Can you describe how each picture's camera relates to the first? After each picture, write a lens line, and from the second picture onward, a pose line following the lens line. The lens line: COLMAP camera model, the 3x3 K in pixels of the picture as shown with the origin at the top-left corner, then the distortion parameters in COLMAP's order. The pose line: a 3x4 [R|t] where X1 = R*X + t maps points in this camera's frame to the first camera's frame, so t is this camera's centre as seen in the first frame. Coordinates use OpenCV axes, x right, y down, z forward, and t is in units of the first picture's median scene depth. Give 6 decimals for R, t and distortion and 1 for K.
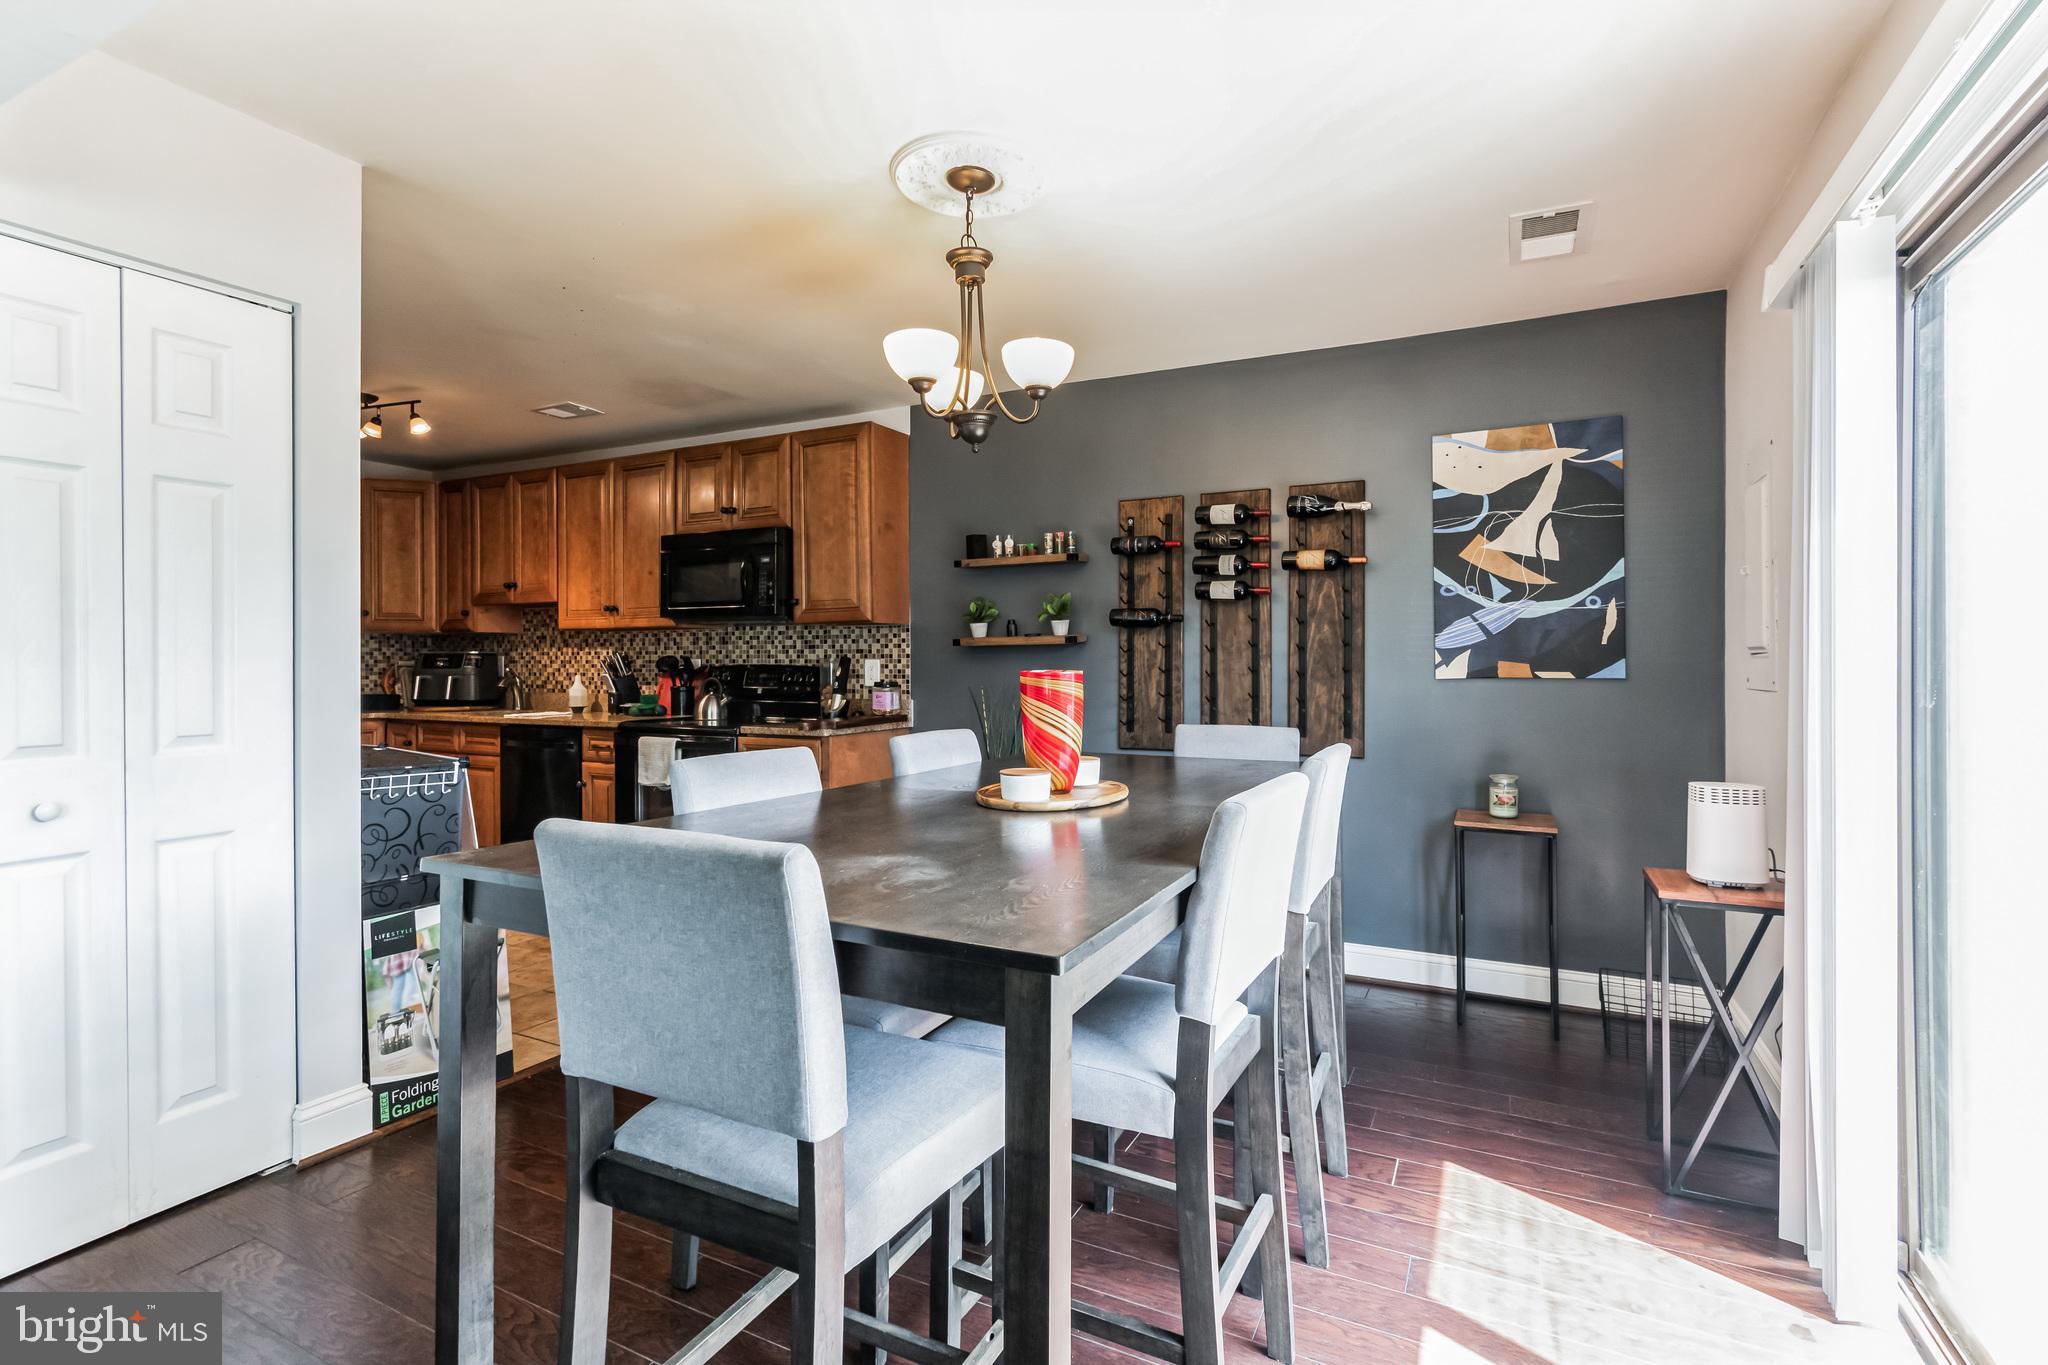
lens RADIAL K [[929.5, 0, 1054.5], [0, 929.5, 678.3], [0, 0, 1]] dist [0.001970, 0.001780]
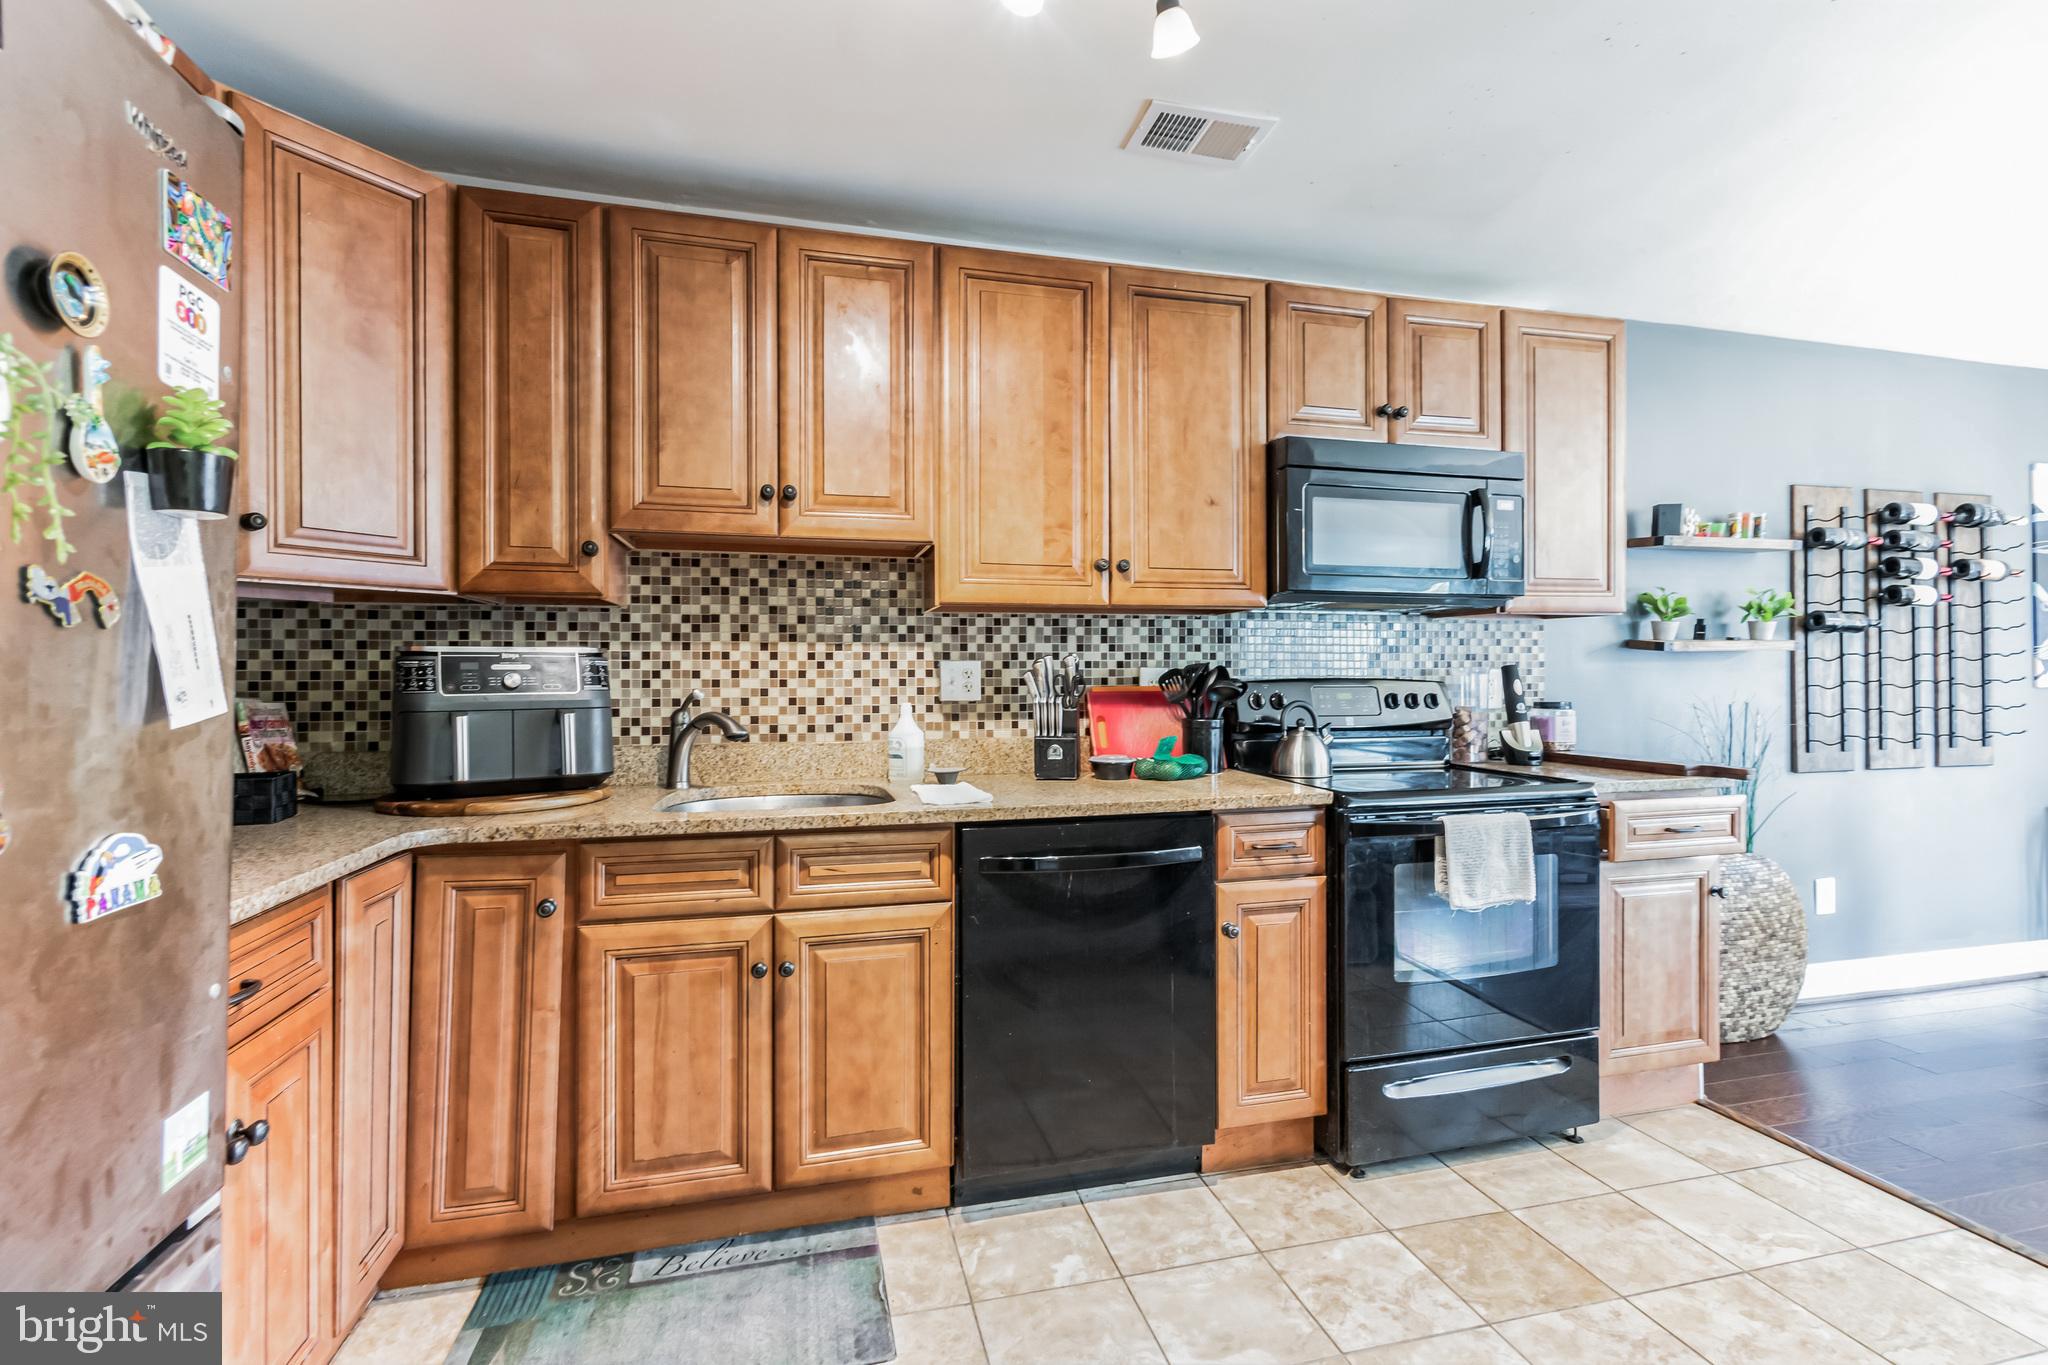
lens RADIAL K [[929.5, 0, 1042.6], [0, 929.5, 674.8], [0, 0, 1]] dist [0.001970, 0.001780]
pose [[0.760808, -0.001995, 0.648974, -0.929609], [0.014007, 0.999813, -0.013347, -0.012386], [-0.648826, 0.019245, 0.760694, 0.733030]]
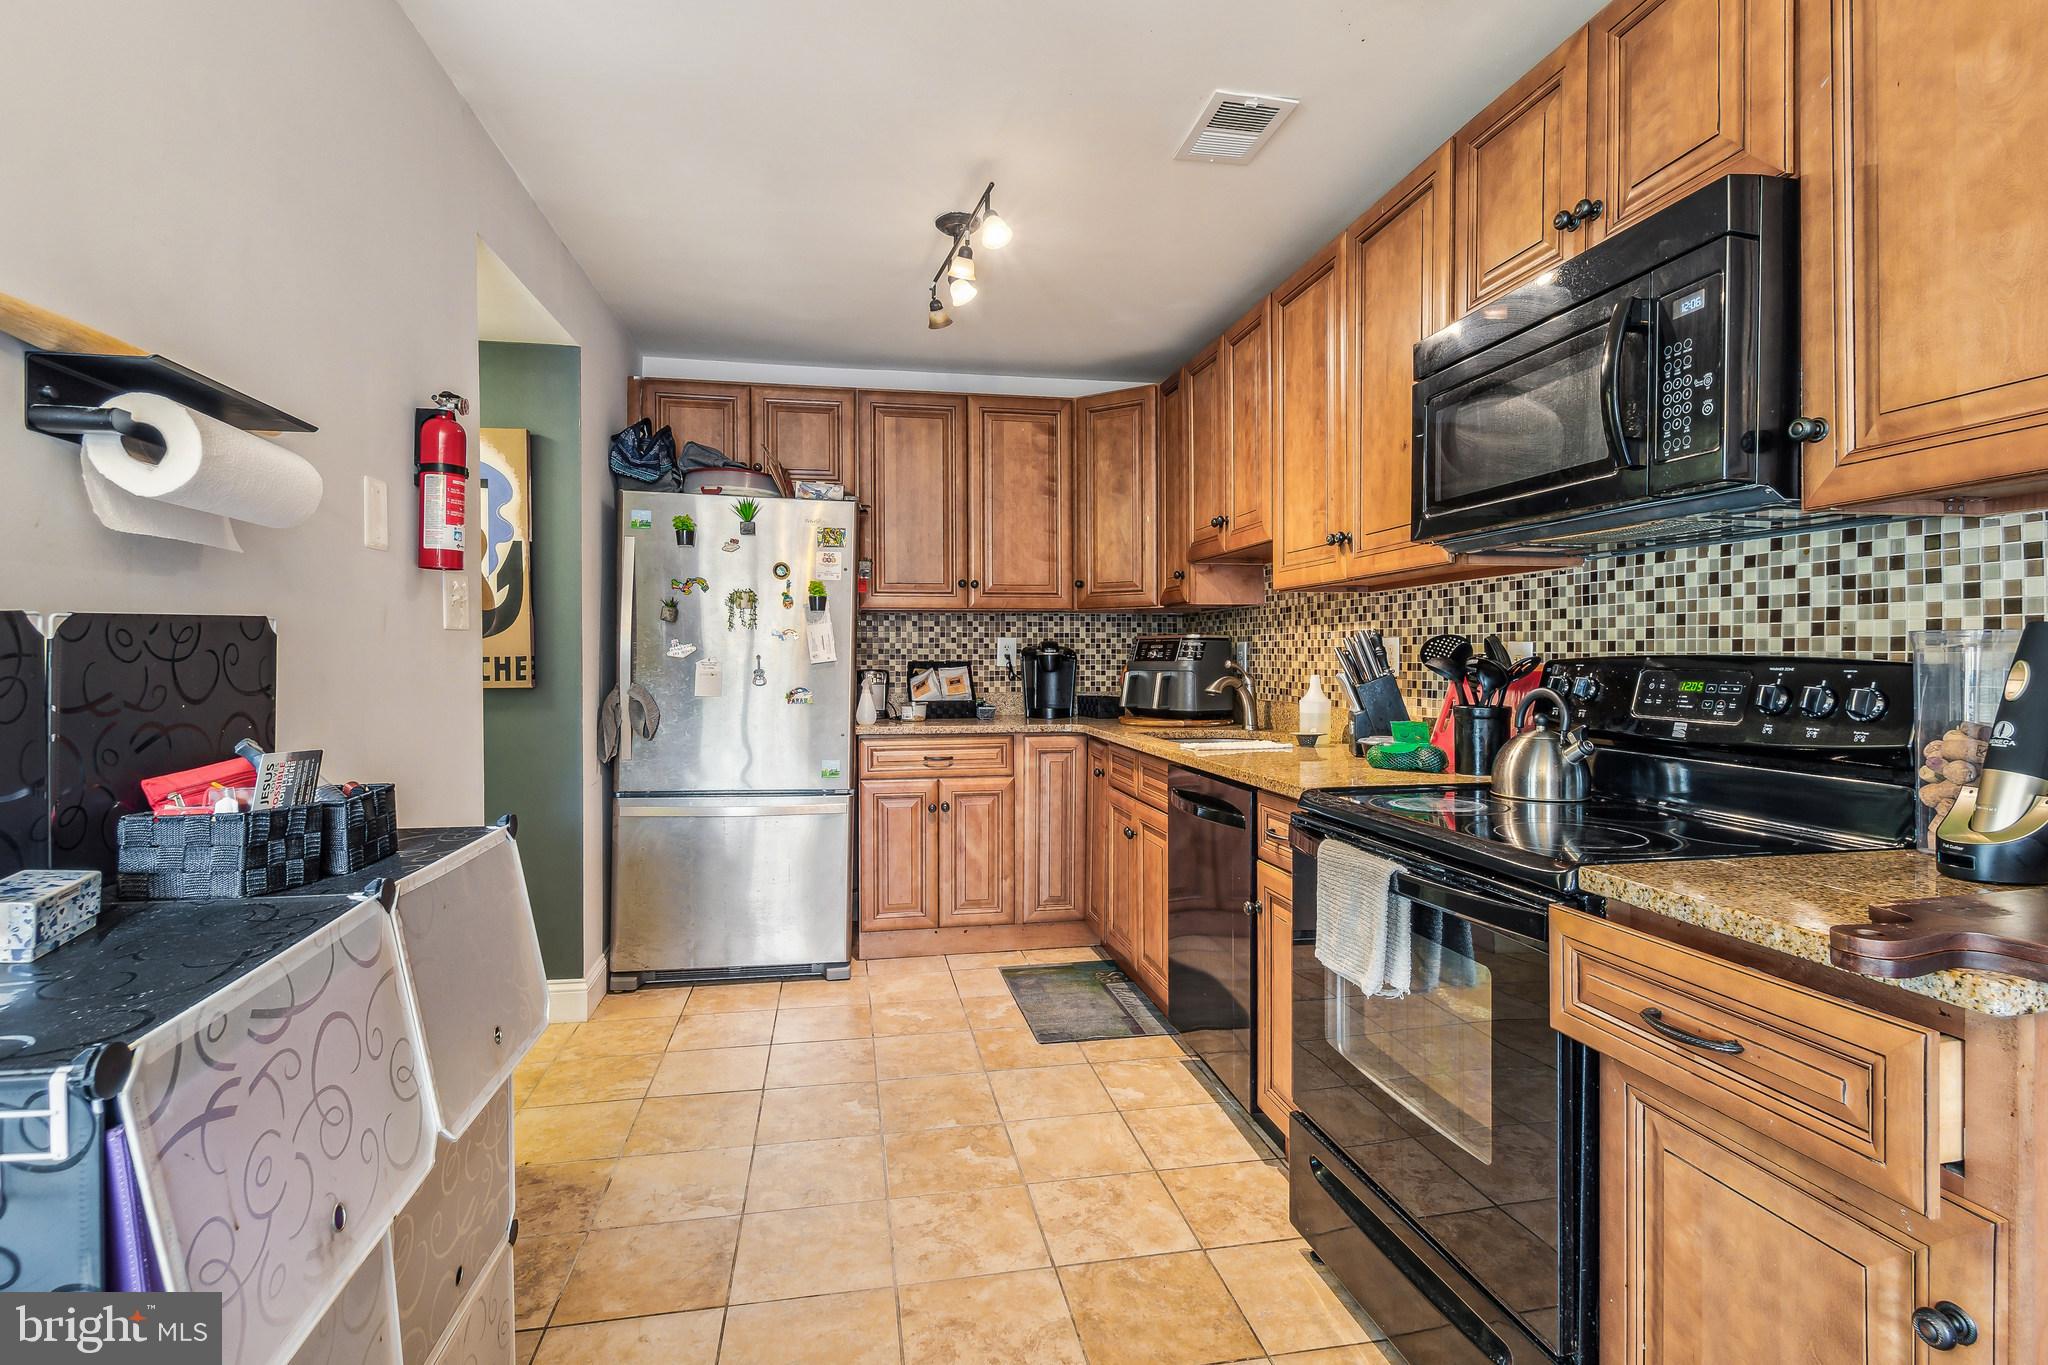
lens RADIAL K [[990.8, 0, 1036.7], [0, 990.8, 662.2], [0, 0, 1]] dist [0.002142, -0.001075]
pose [[0.599603, 0.004324, -0.800286, -0.180308], [-0.010595, 0.999941, -0.002536, -0.009404], [0.800227, 0.010000, 0.599613, 0.640025]]
